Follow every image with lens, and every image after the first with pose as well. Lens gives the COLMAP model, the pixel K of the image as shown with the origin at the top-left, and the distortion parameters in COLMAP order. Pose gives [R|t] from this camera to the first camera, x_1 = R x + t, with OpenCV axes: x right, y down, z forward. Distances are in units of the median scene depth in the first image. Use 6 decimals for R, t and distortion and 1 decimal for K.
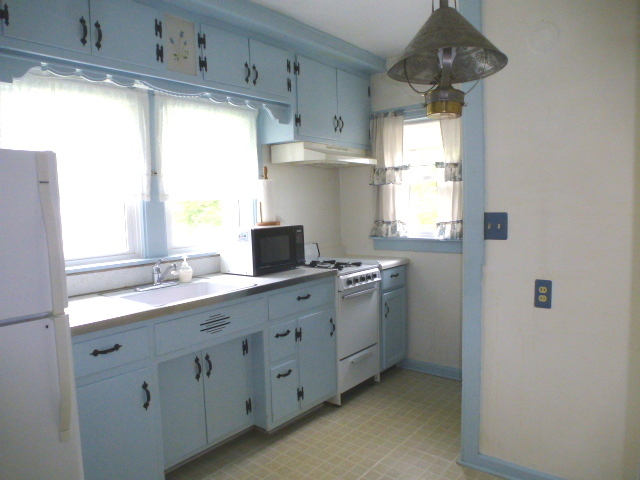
lens RADIAL K [[460.1, 0, 320.0], [0, 460.1, 240.0], [0, 0, 1]] dist [-0.054543, 0.006874]
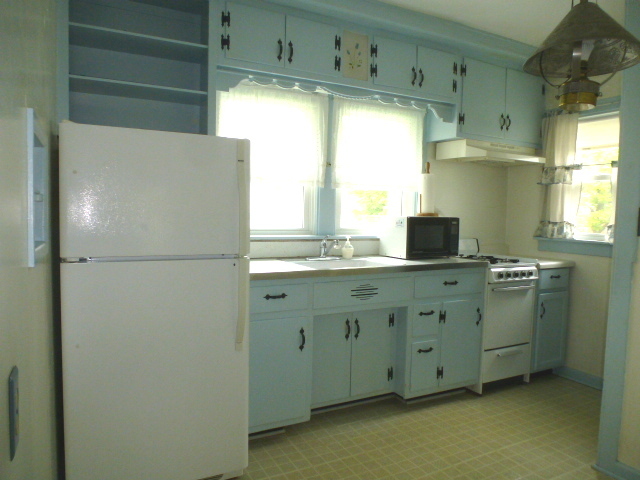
lens RADIAL K [[460.1, 0, 320.0], [0, 460.1, 240.0], [0, 0, 1]] dist [-0.054543, 0.006874]
pose [[0.919239, 0.074775, -0.386535, 0.090157], [-0.079889, 0.996800, 0.002844, 0.046988], [0.385510, 0.028265, 0.922270, -0.103640]]
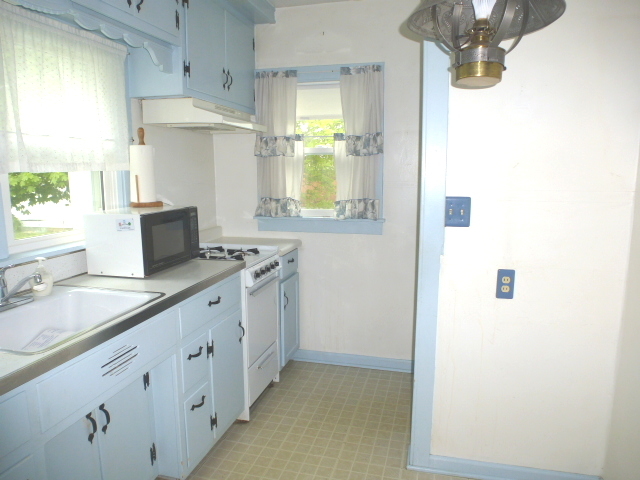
lens RADIAL K [[454.6, 0, 320.0], [0, 454.6, 240.0], [0, 0, 1]] dist [-0.058168, 0.000681]
pose [[0.912013, -0.036372, 0.408544, -0.183879], [0.007475, 0.997369, 0.072107, -0.033053], [-0.410092, -0.062709, 0.909886, 0.239209]]
